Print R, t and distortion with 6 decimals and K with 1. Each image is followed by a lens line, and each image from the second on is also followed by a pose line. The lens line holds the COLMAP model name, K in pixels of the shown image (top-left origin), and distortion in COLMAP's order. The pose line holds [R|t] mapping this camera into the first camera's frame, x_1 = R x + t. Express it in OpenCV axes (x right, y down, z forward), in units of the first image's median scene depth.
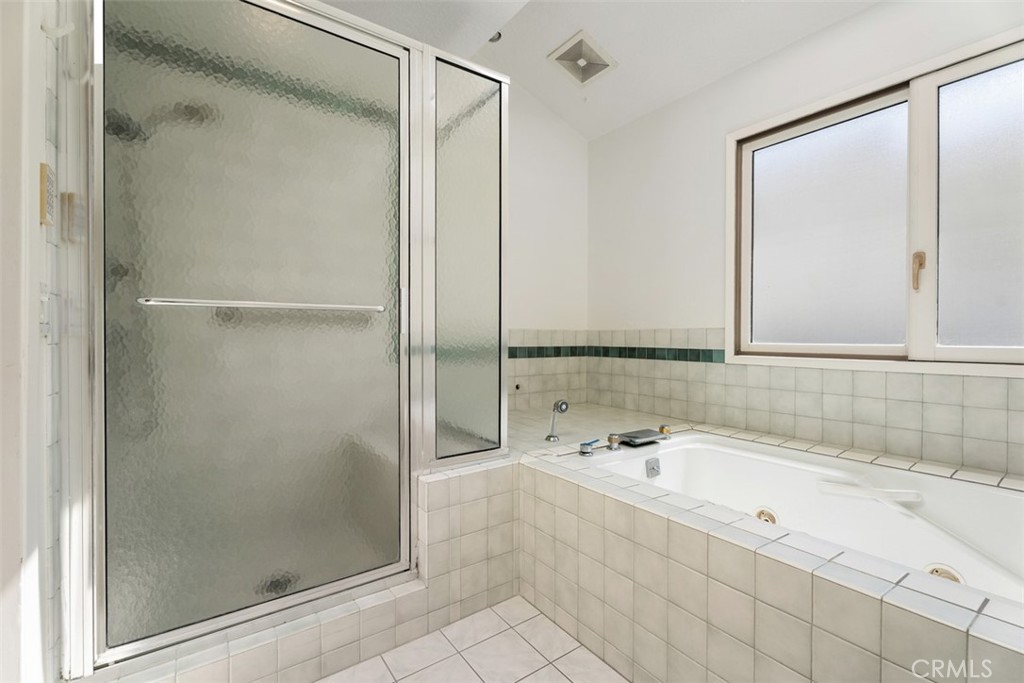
lens RADIAL K [[457.5, 0, 510.8], [0, 457.5, 339.0], [0, 0, 1]] dist [-0.001707, -0.000212]
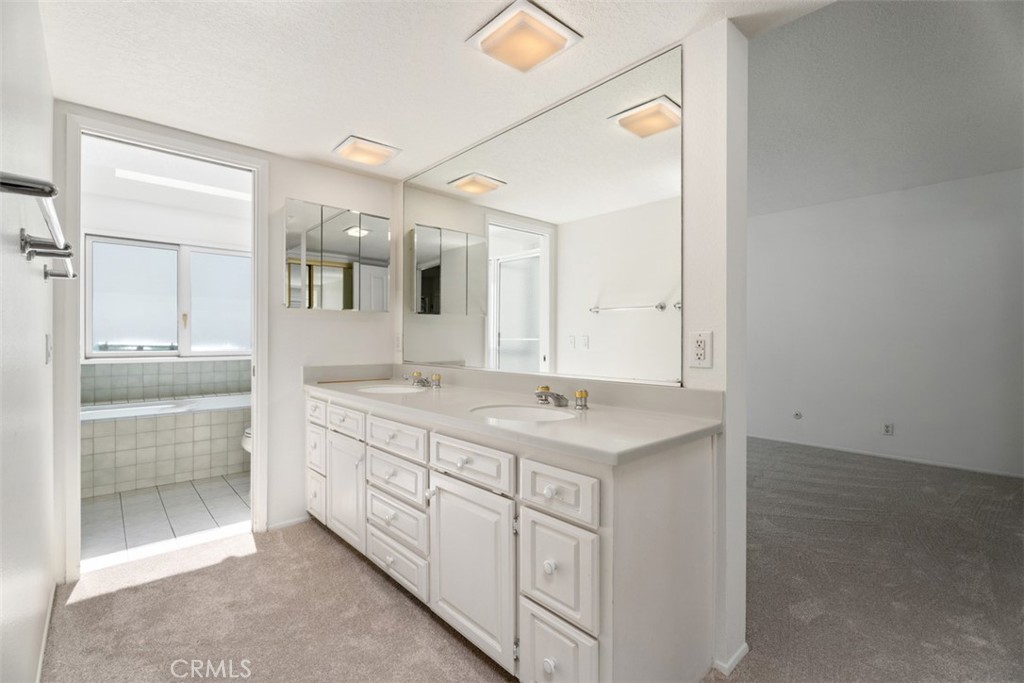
lens RADIAL K [[457.5, 0, 510.8], [0, 457.5, 339.0], [0, 0, 1]] dist [-0.001707, -0.000212]
pose [[-0.108515, 0.000243, 0.994095, -1.735908], [0.008394, 0.999965, 0.000672, -0.034607], [-0.994059, 0.008418, -0.108513, -0.479363]]
